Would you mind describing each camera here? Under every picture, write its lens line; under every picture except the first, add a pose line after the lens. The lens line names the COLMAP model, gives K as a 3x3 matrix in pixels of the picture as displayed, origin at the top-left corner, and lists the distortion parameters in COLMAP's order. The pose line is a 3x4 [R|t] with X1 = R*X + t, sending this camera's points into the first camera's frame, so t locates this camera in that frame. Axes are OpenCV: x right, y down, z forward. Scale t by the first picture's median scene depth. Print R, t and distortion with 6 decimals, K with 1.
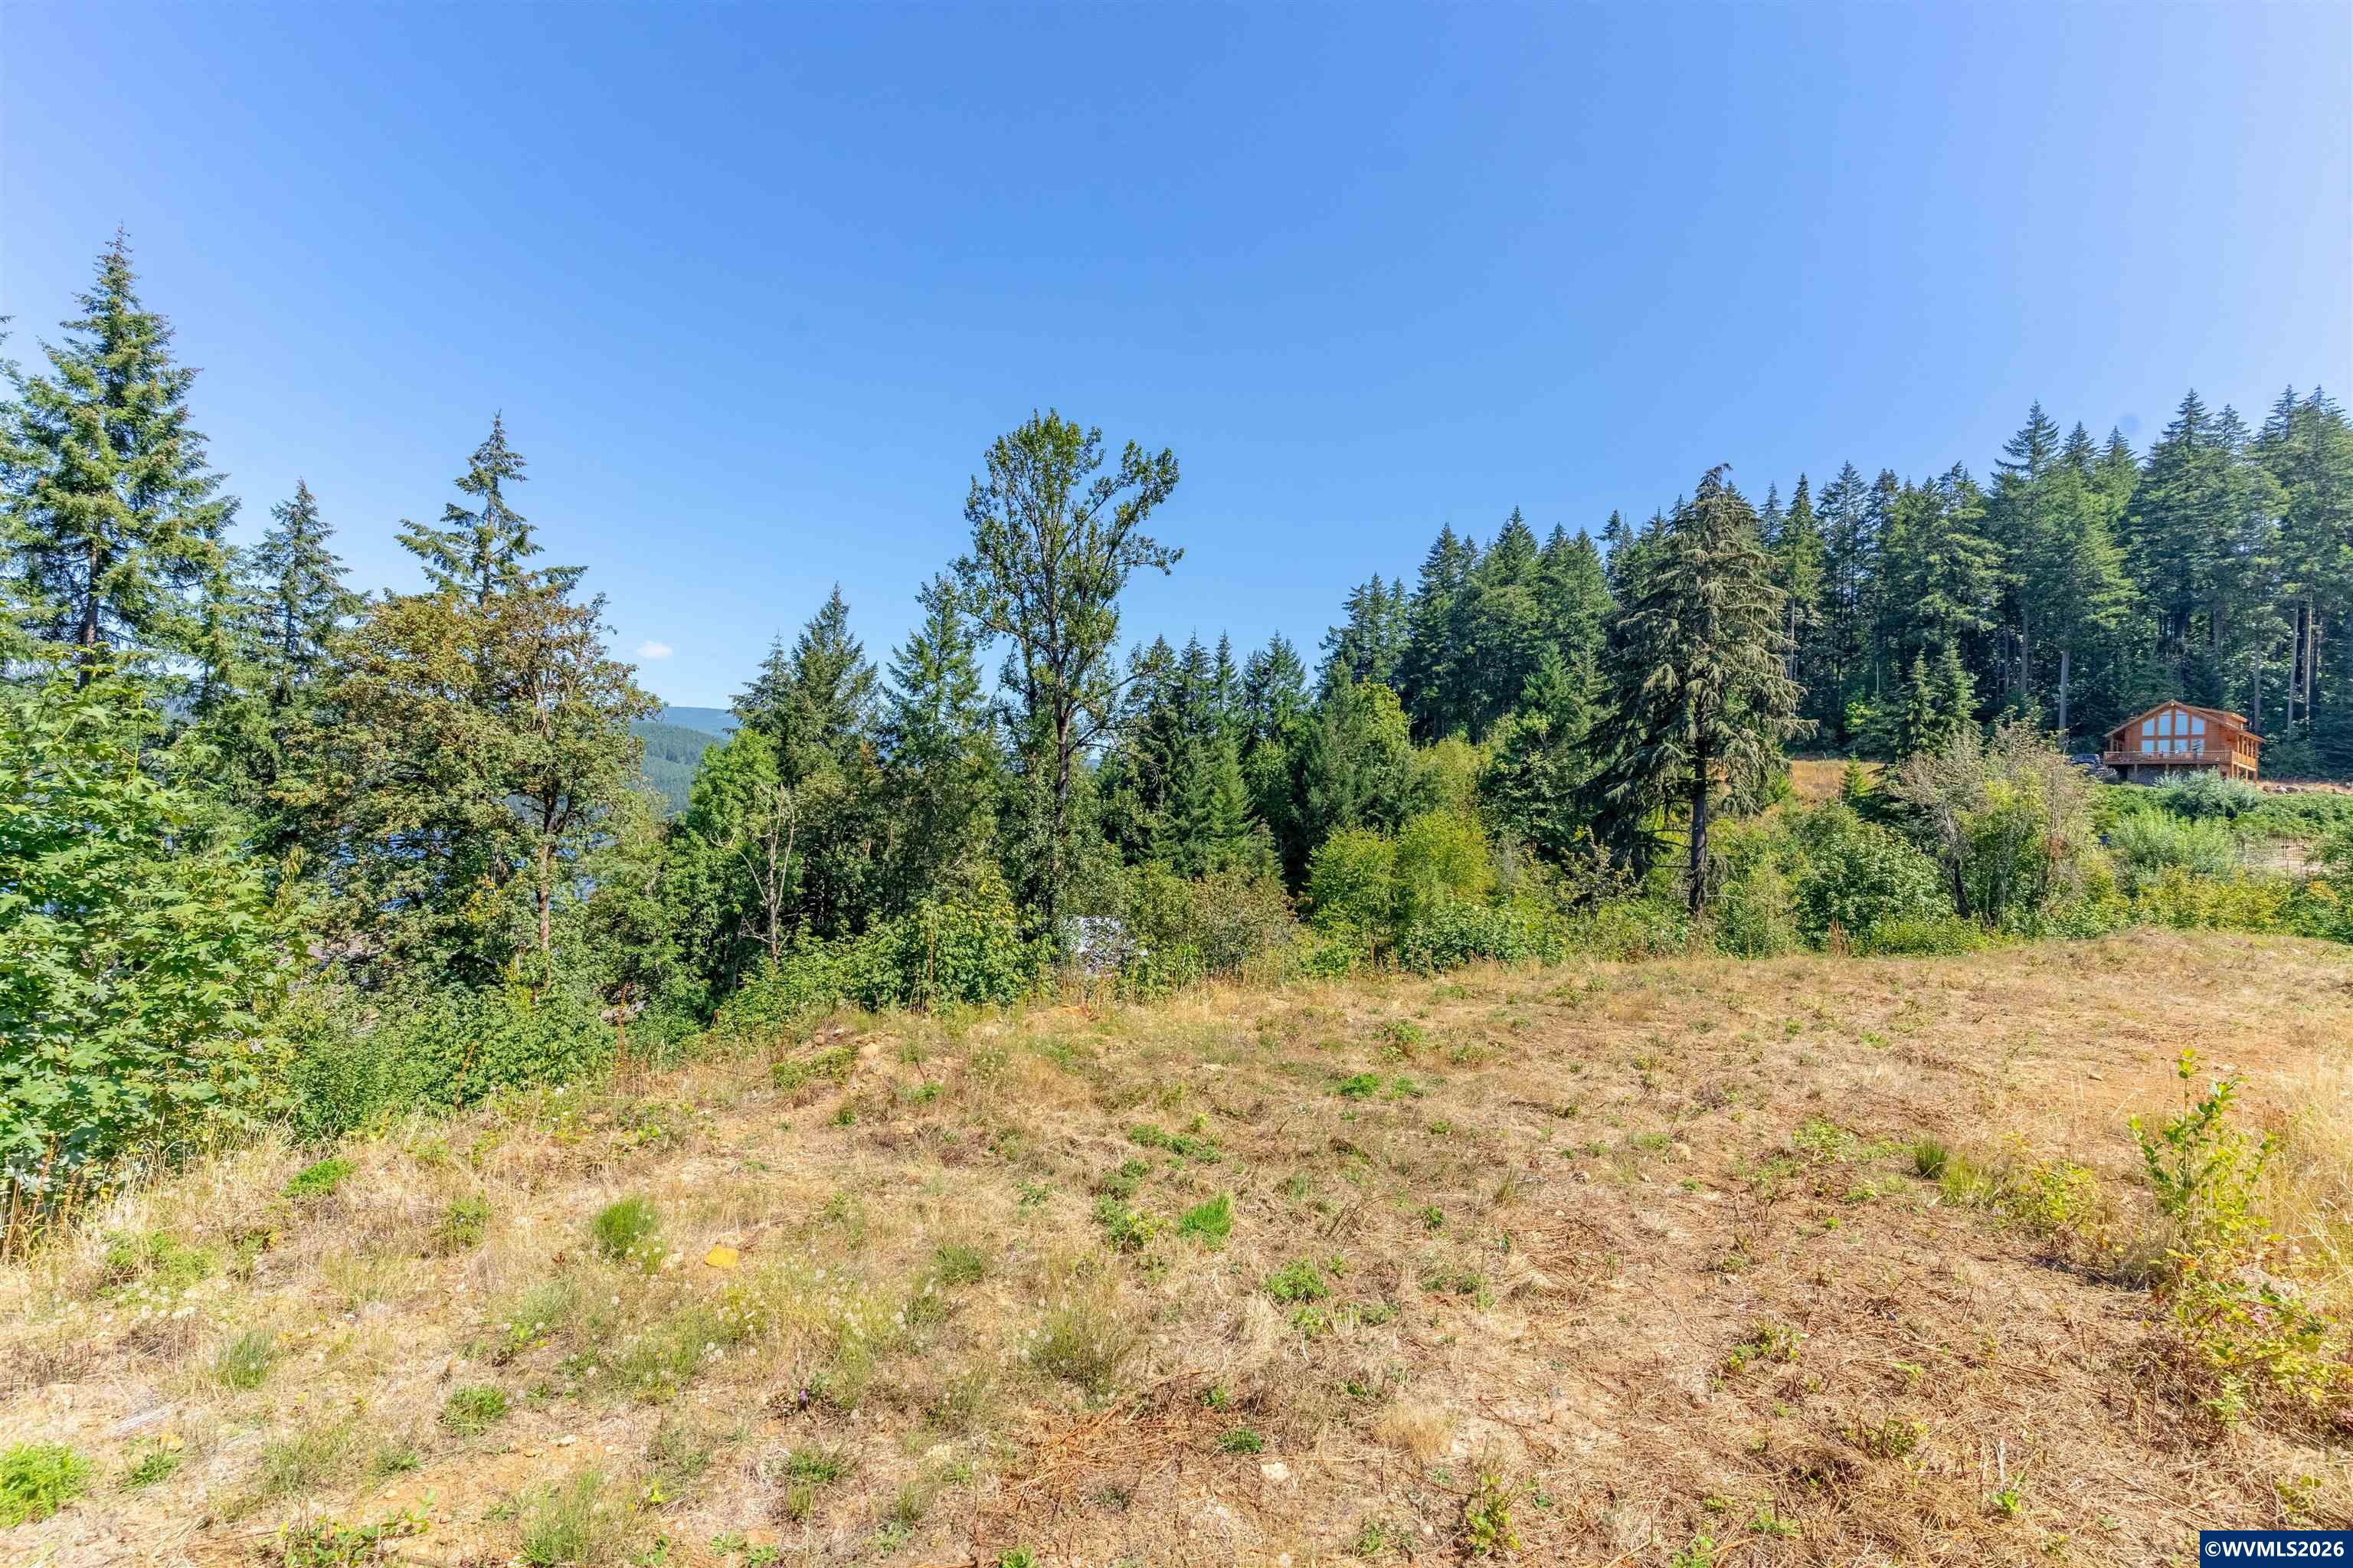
lens RADIAL K [[1129.1, 0, 1166.6], [0, 1129.1, 790.1], [0, 0, 1]] dist [0.004082, -0.000085]
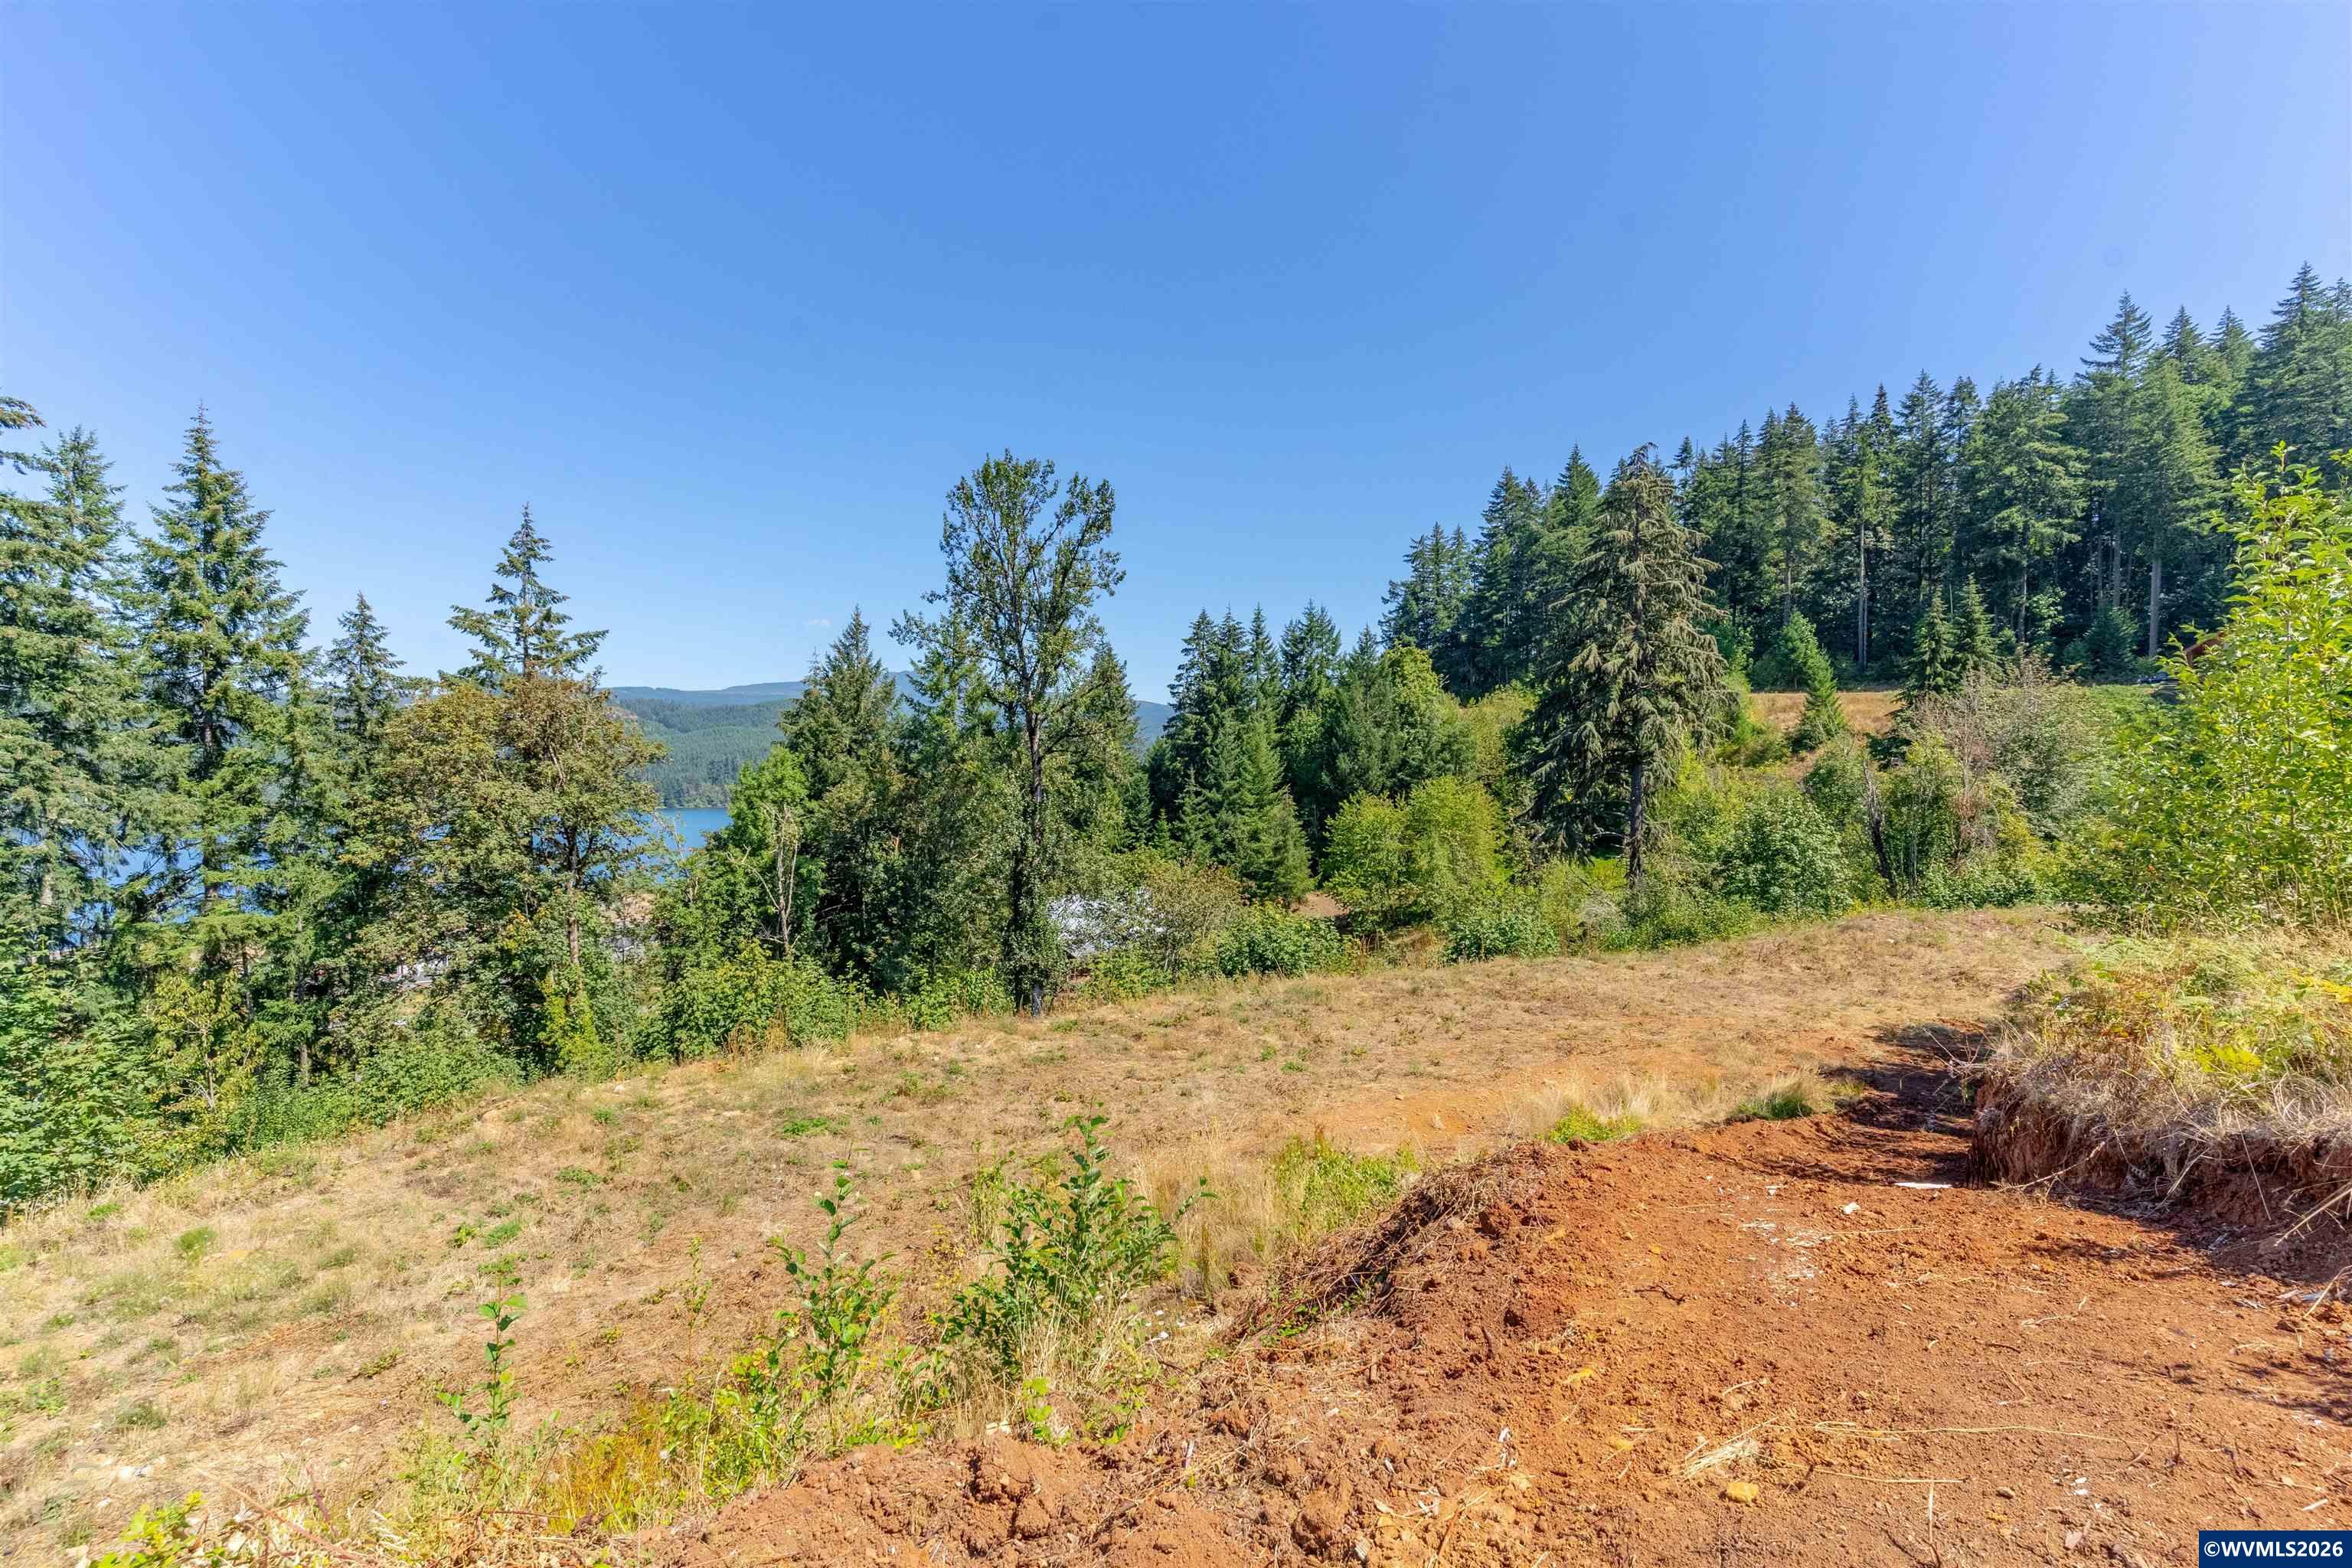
lens RADIAL K [[1138.6, 0, 1176.0], [0, 1138.6, 784.0], [0, 0, 1]] dist [0.012716, 0.000300]
pose [[0.991890, -0.052079, -0.115939, 0.107729], [0.057221, 0.997500, 0.041474, -0.029652], [0.113490, -0.047772, 0.992390, -0.061516]]
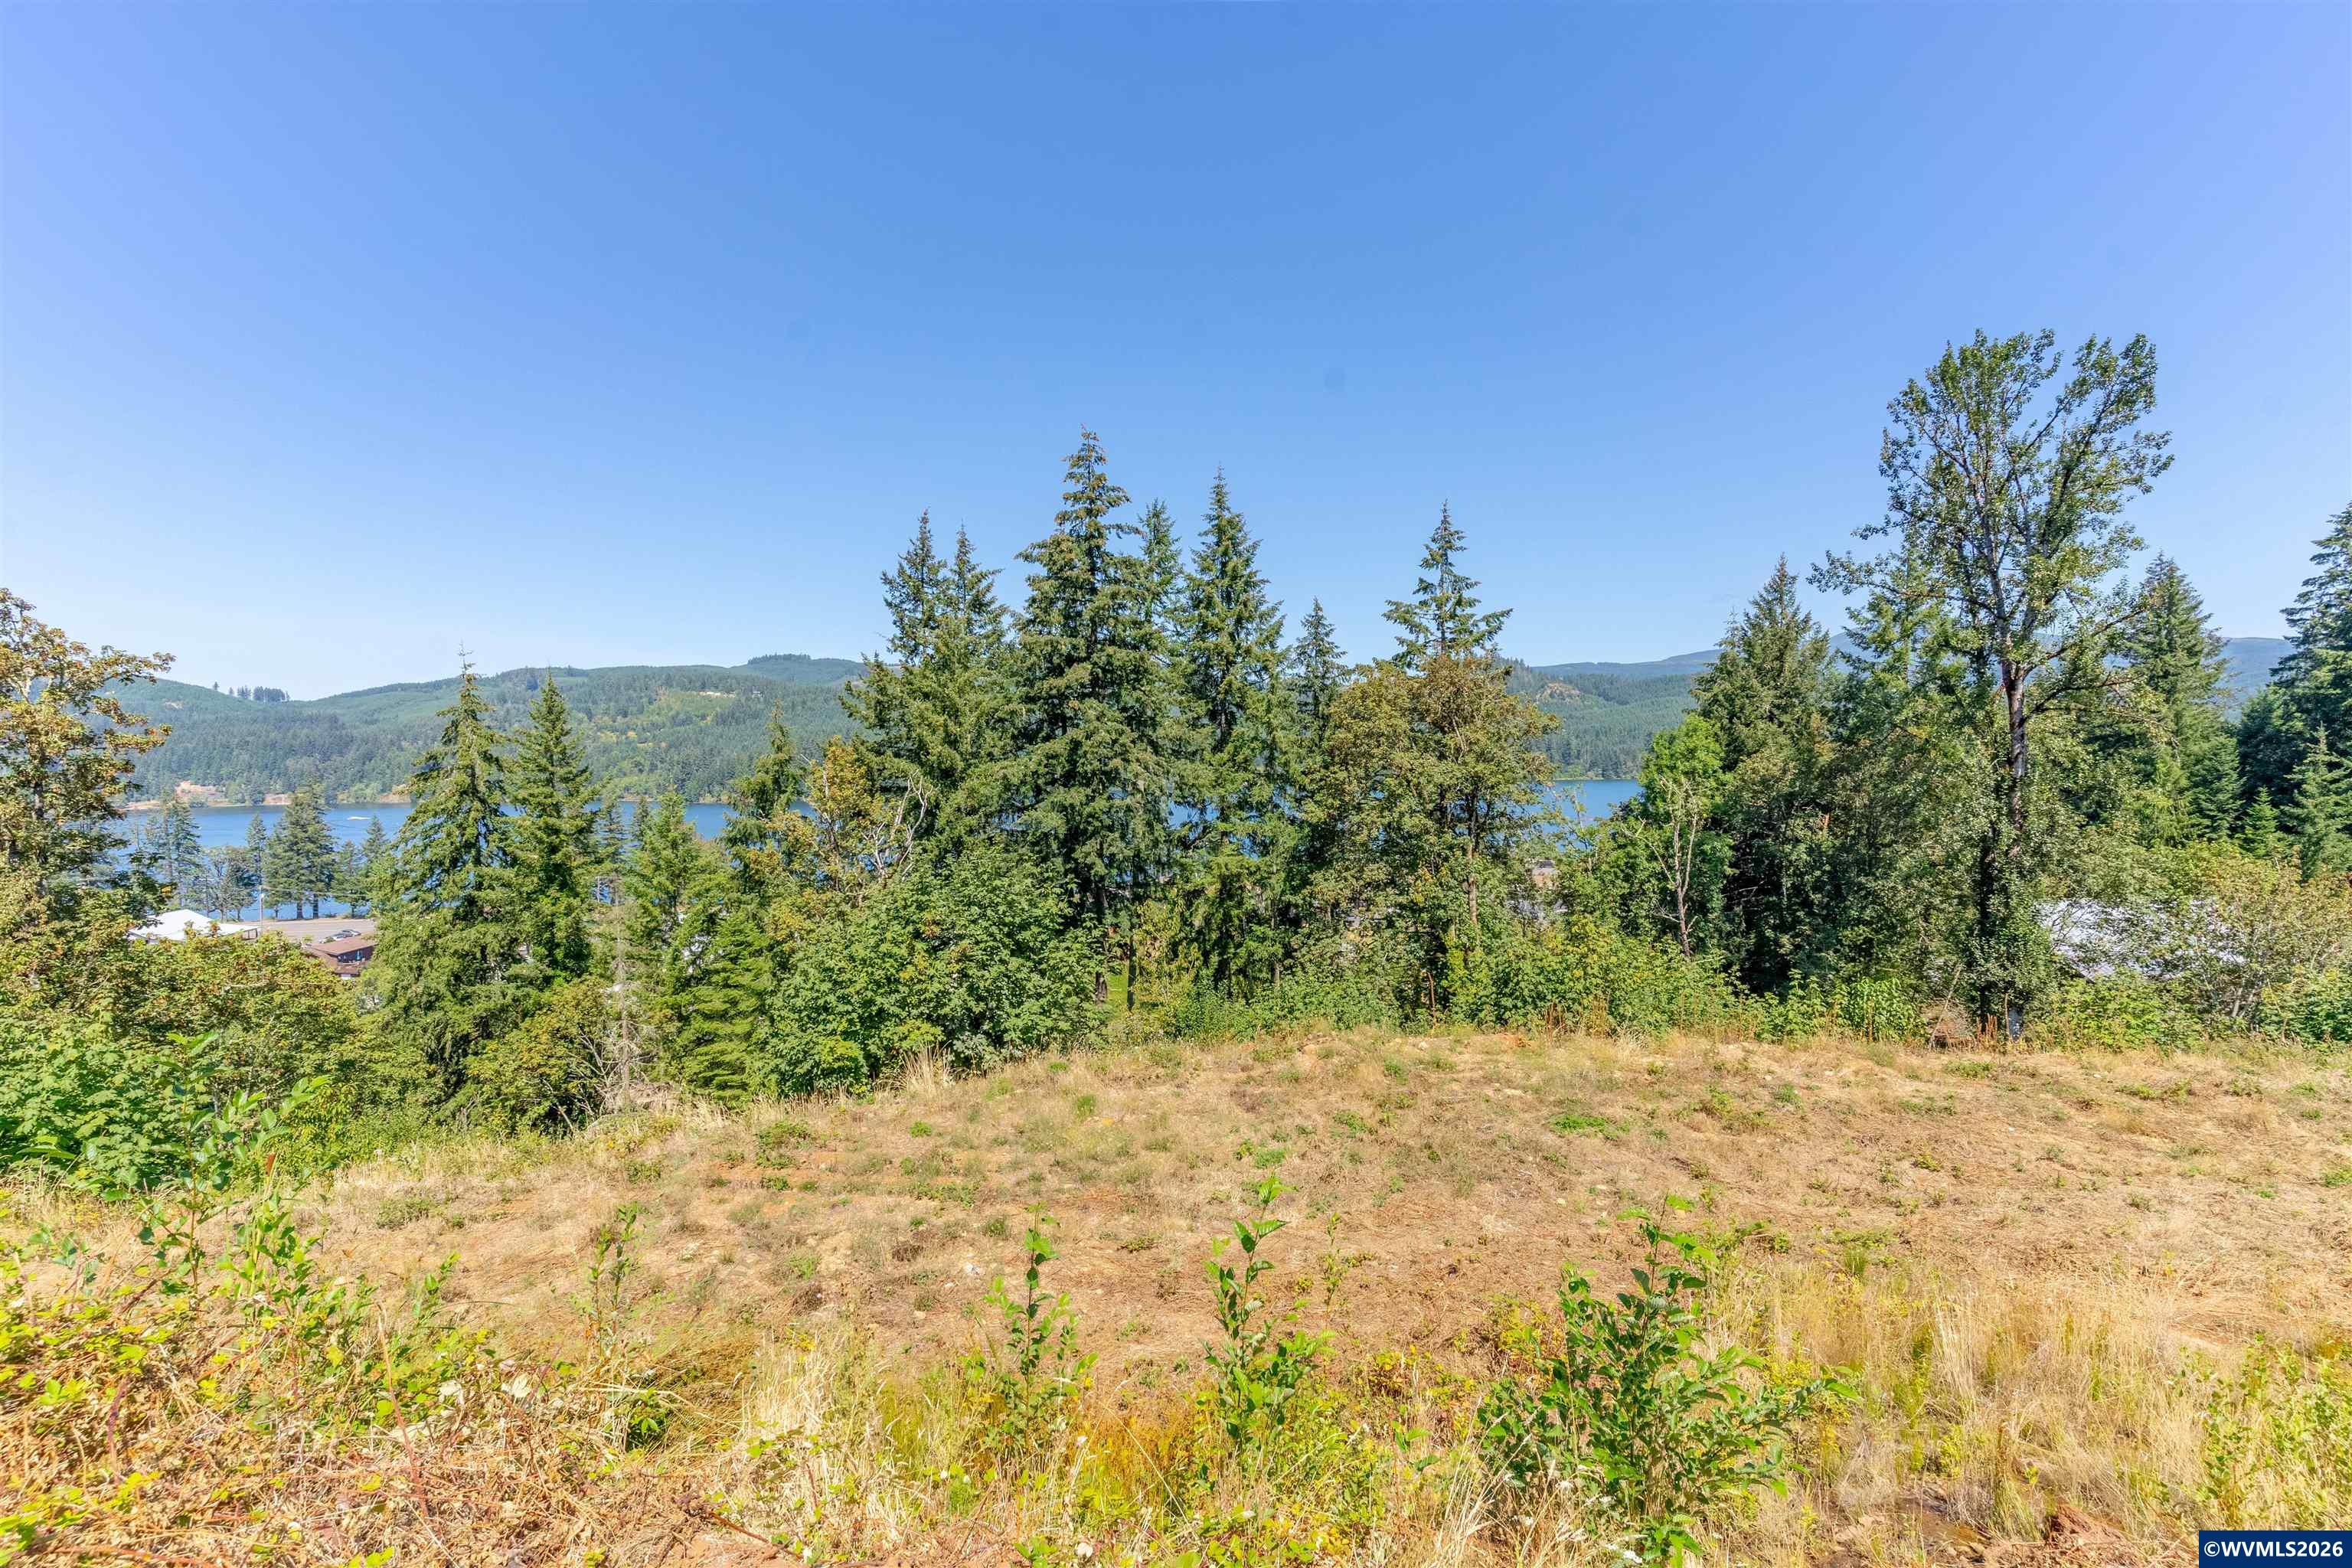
lens RADIAL K [[1128.5, 0, 1166.1], [0, 1128.5, 790.1], [0, 0, 1]] dist [0.004082, -0.000085]
pose [[0.608521, -0.031903, -0.792896, 0.122974], [0.073650, 0.997149, 0.016402, -0.026523], [0.790113, -0.068378, 0.609136, -0.032070]]
